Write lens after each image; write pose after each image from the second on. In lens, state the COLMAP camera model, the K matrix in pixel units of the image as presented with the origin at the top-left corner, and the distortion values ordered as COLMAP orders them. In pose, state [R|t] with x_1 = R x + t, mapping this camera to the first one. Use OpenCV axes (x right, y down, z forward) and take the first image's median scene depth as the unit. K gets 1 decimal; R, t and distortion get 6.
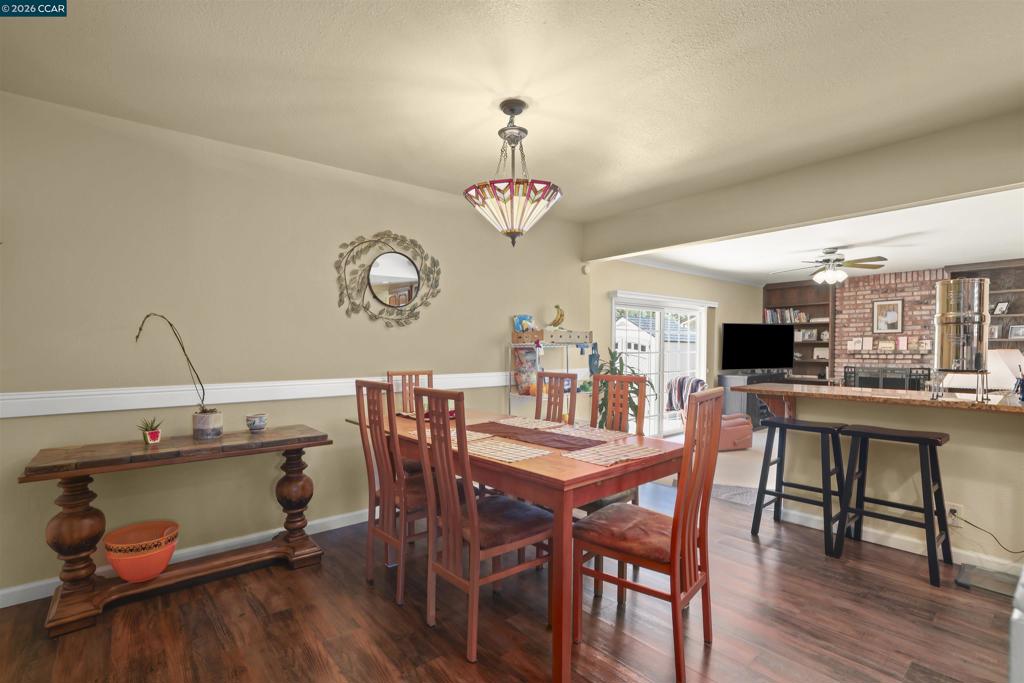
lens RADIAL K [[473.2, 0, 511.7], [0, 473.2, 360.1], [0, 0, 1]] dist [-0.012190, 0.000885]
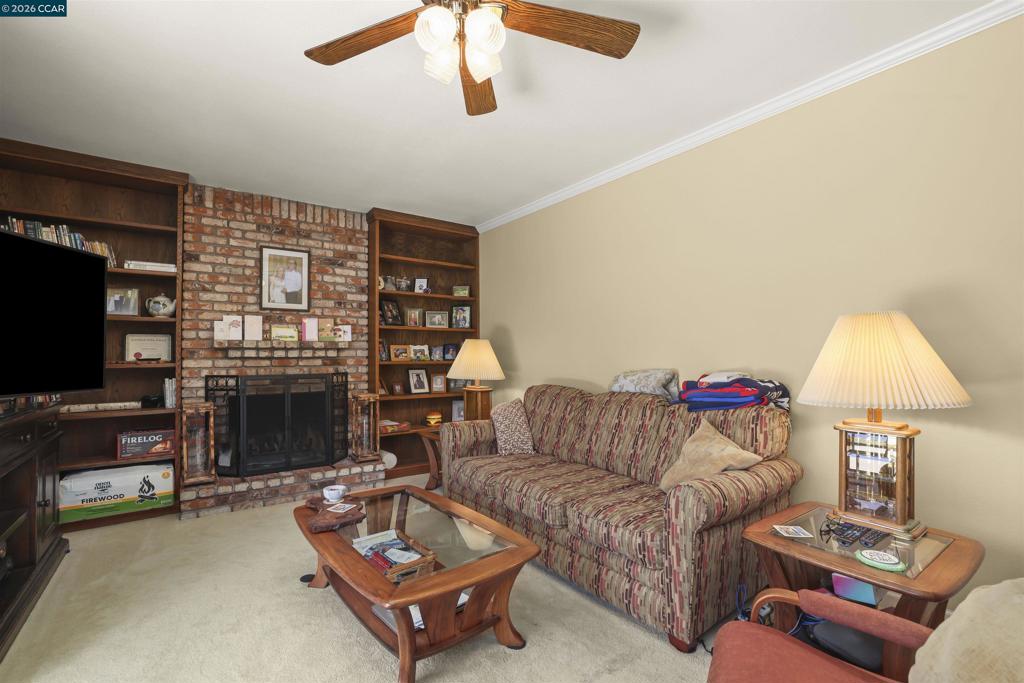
lens RADIAL K [[448.1, 0, 502.4], [0, 448.1, 348.7], [0, 0, 1]] dist [-0.039029, 0.013930]
pose [[0.074028, 0.020068, 0.997054, 0.324646], [0.029092, 0.999329, -0.022273, 0.005358], [-0.996832, 0.030655, 0.073395, 0.739735]]
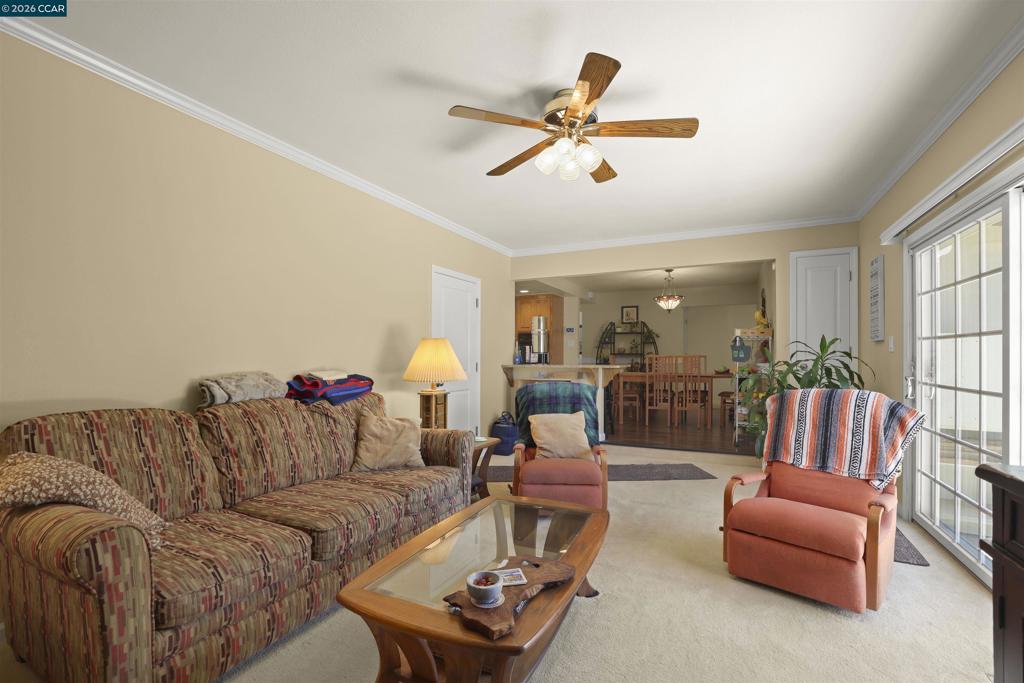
lens RADIAL K [[448.1, 0, 506.7], [0, 448.1, 362.6], [0, 0, 1]] dist [-0.039029, 0.013930]
pose [[-0.920131, 0.008584, -0.391517, 0.677521], [-0.005621, 0.999367, 0.035123, -0.002768], [0.391571, 0.034518, -0.919500, 1.038647]]
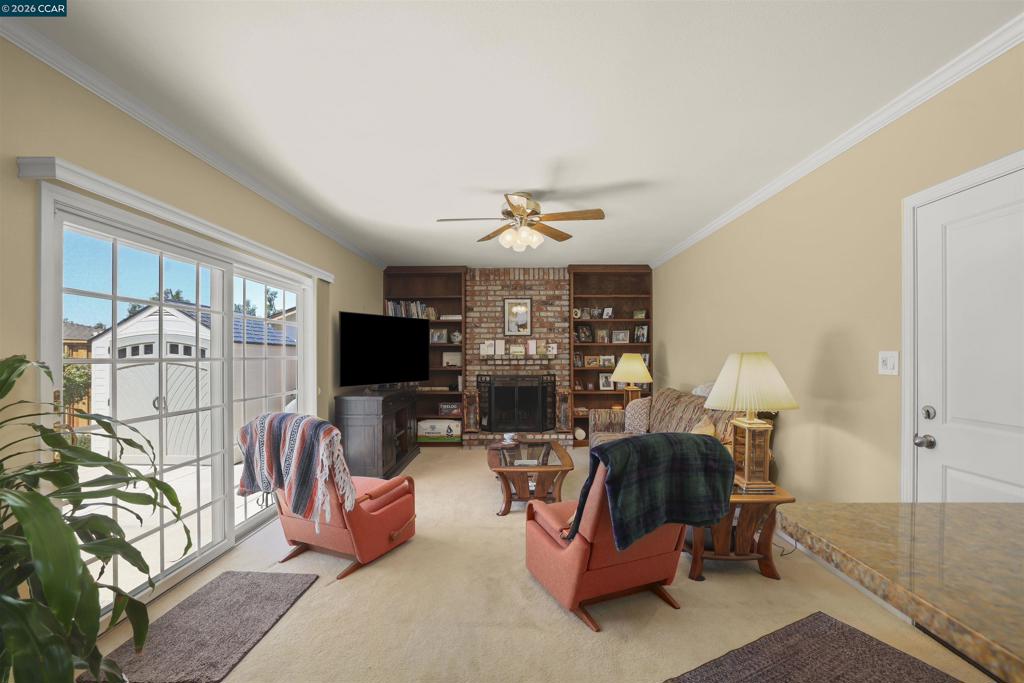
lens RADIAL K [[448.1, 0, 512.0], [0, 448.1, 360.6], [0, 0, 1]] dist [-0.039029, 0.013930]
pose [[0.652600, -0.009717, 0.757640, 0.160852], [0.019481, 0.999802, -0.003957, -0.007671], [-0.757452, 0.017343, 0.652661, 0.474622]]
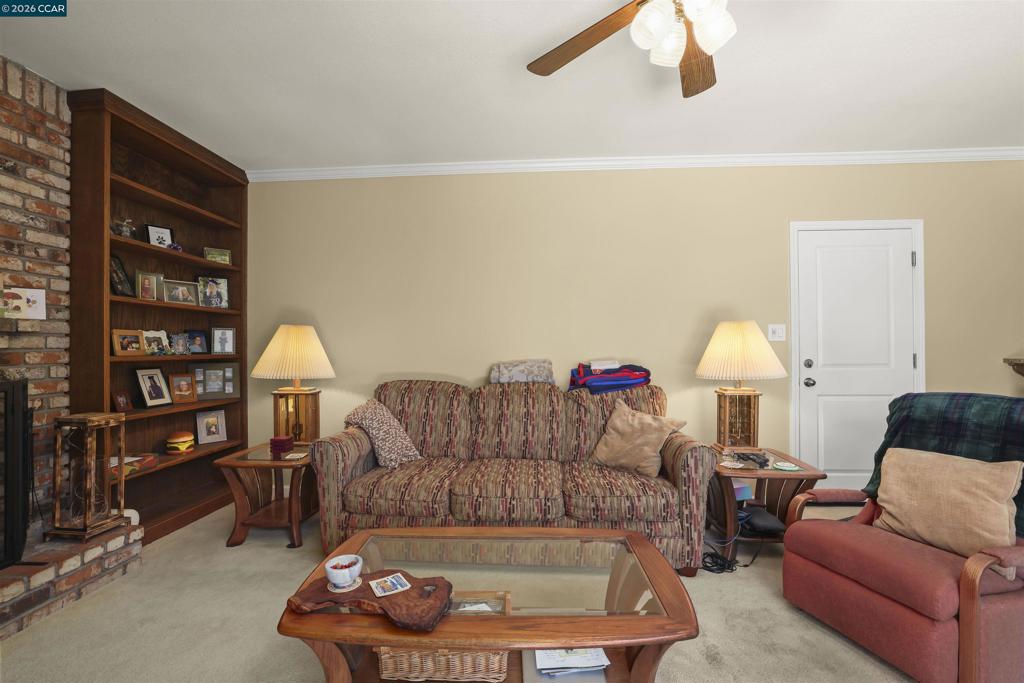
lens RADIAL K [[448.1, 0, 510.5], [0, 448.1, 341.5], [0, 0, 1]] dist [-0.039029, 0.013930]
pose [[-0.715613, 0.015058, 0.698335, 0.439381], [0.023205, 0.999728, 0.002222, -0.000613], [-0.698112, 0.017795, -0.715768, 0.959476]]
